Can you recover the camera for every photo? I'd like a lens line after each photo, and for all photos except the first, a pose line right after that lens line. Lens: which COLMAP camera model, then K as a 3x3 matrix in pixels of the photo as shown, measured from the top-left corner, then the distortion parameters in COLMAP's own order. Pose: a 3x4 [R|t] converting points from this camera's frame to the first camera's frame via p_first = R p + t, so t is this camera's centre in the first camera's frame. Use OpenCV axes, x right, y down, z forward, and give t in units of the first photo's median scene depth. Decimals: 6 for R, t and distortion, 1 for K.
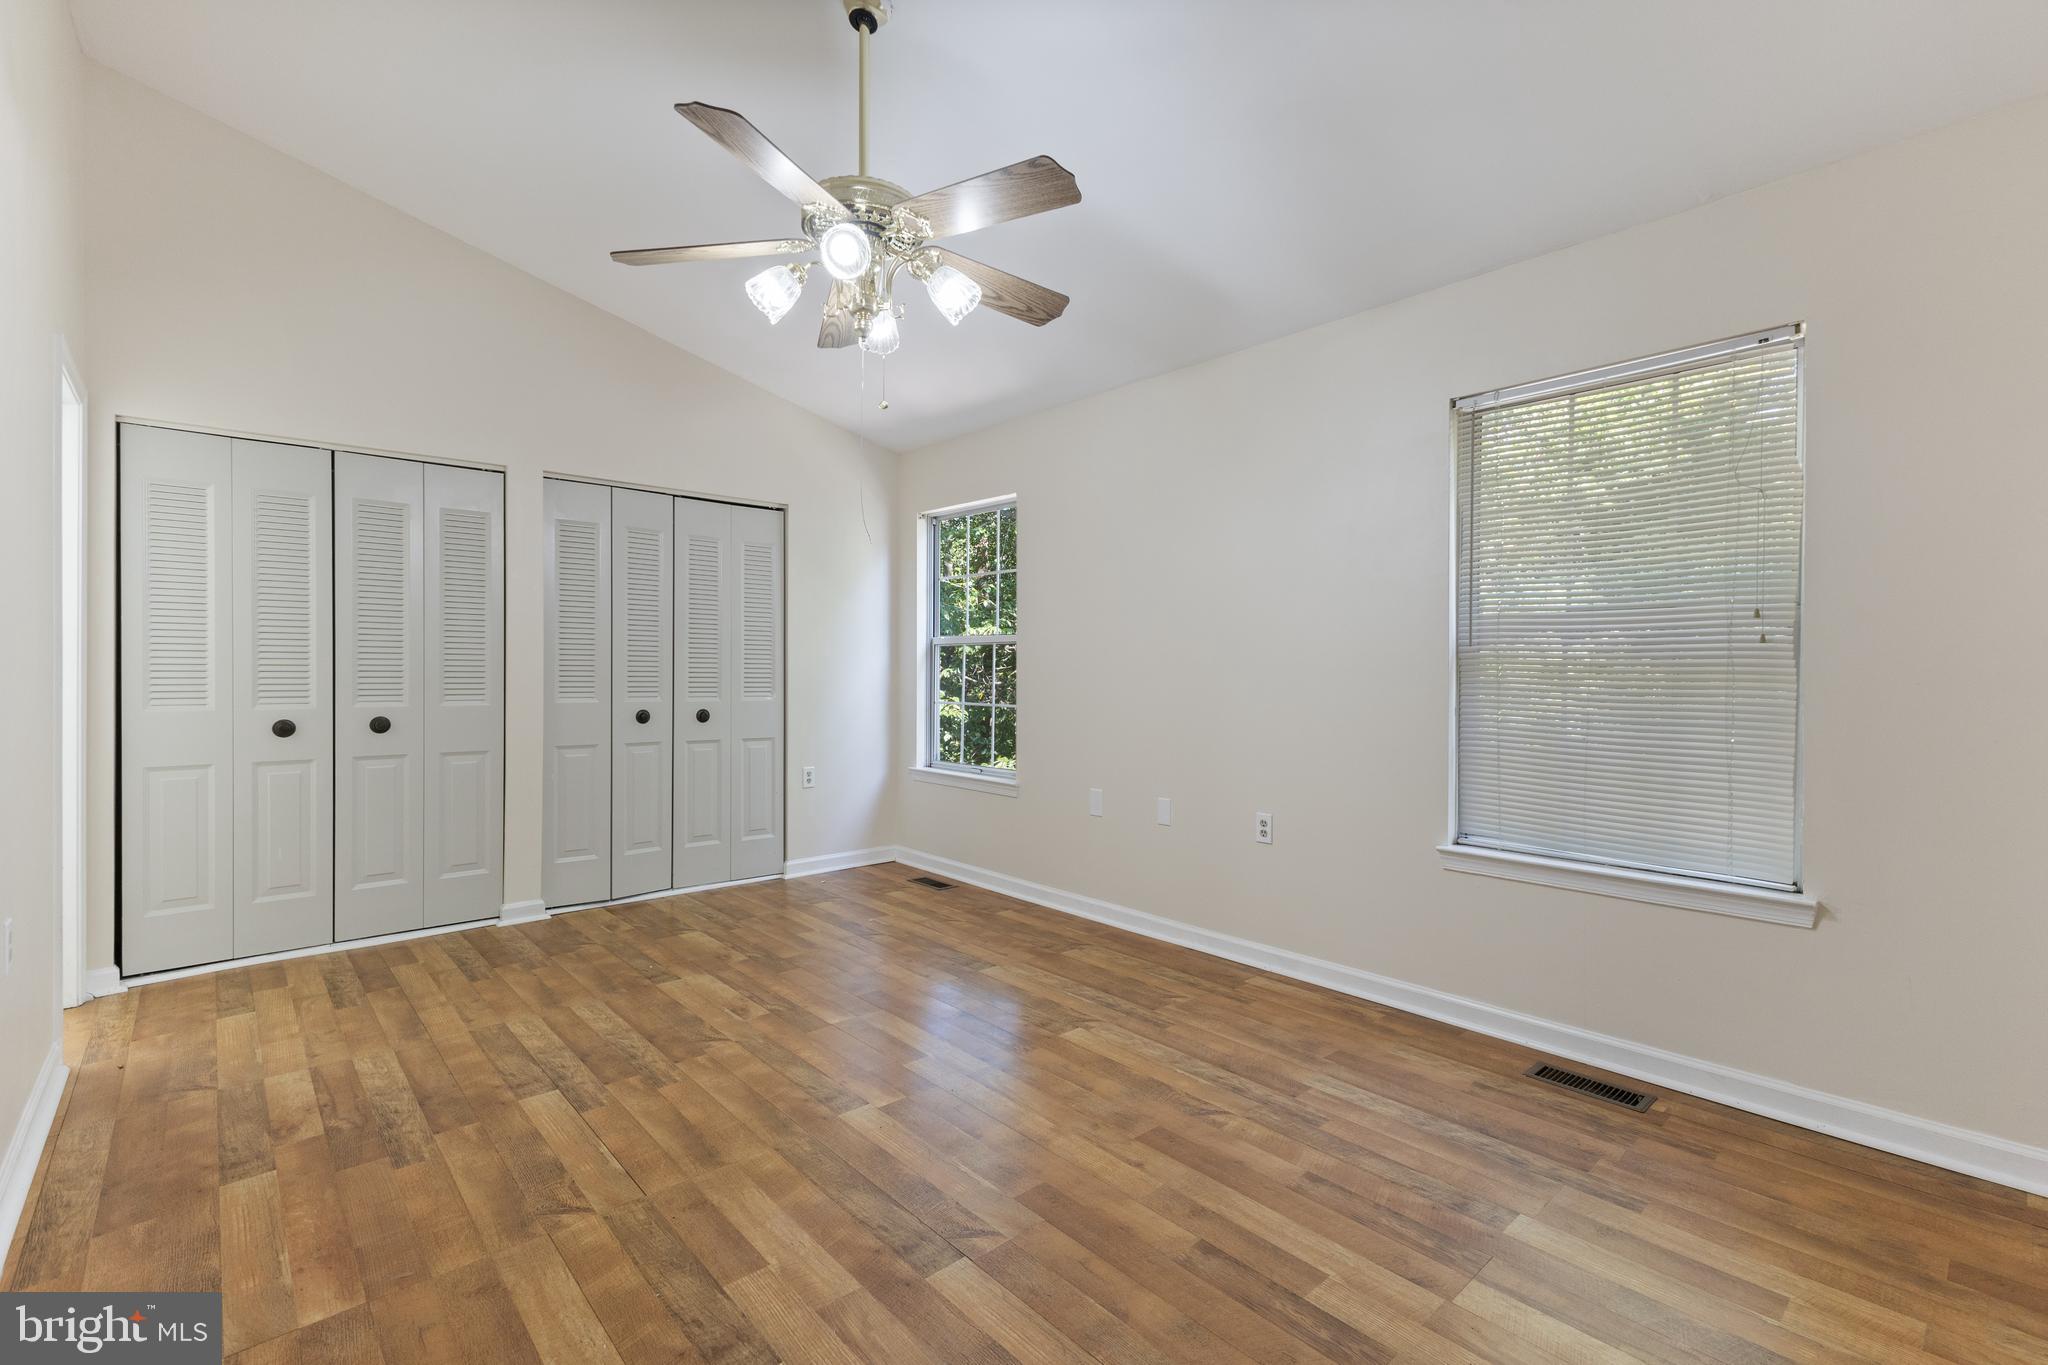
lens RADIAL K [[903.0, 0, 1013.5], [0, 903.0, 682.4], [0, 0, 1]] dist [0.027104, -0.007641]
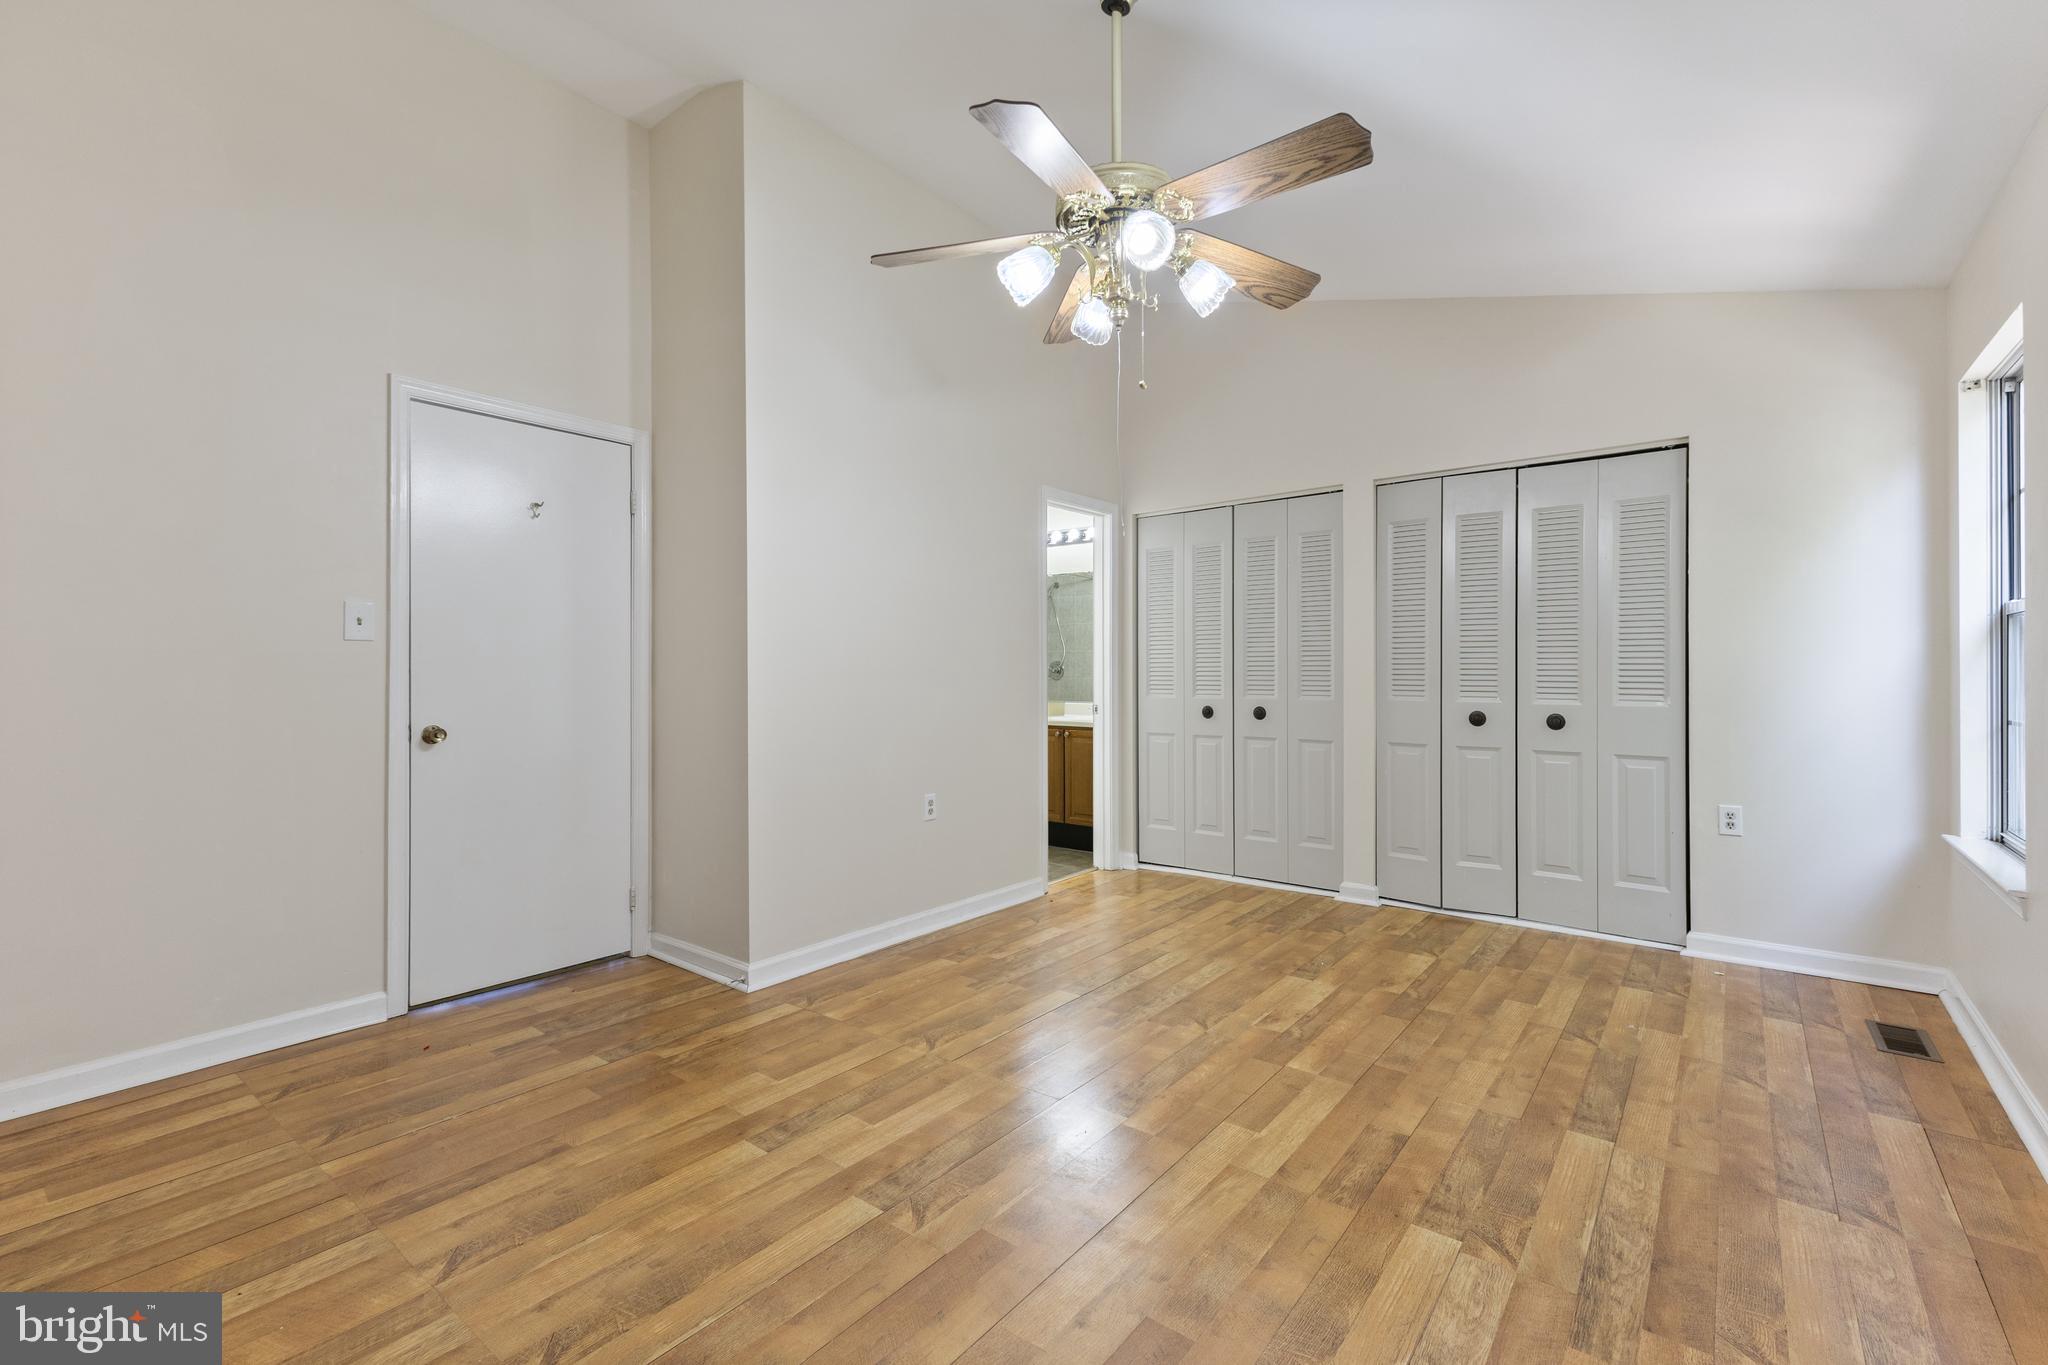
lens RADIAL K [[903.0, 0, 1023.4], [0, 903.0, 675.4], [0, 0, 1]] dist [0.027104, -0.007641]
pose [[0.171774, -0.000771, -0.985136, 0.510425], [-0.006437, 0.999977, -0.001905, -0.001249], [0.985115, 0.006669, 0.171765, 0.479438]]
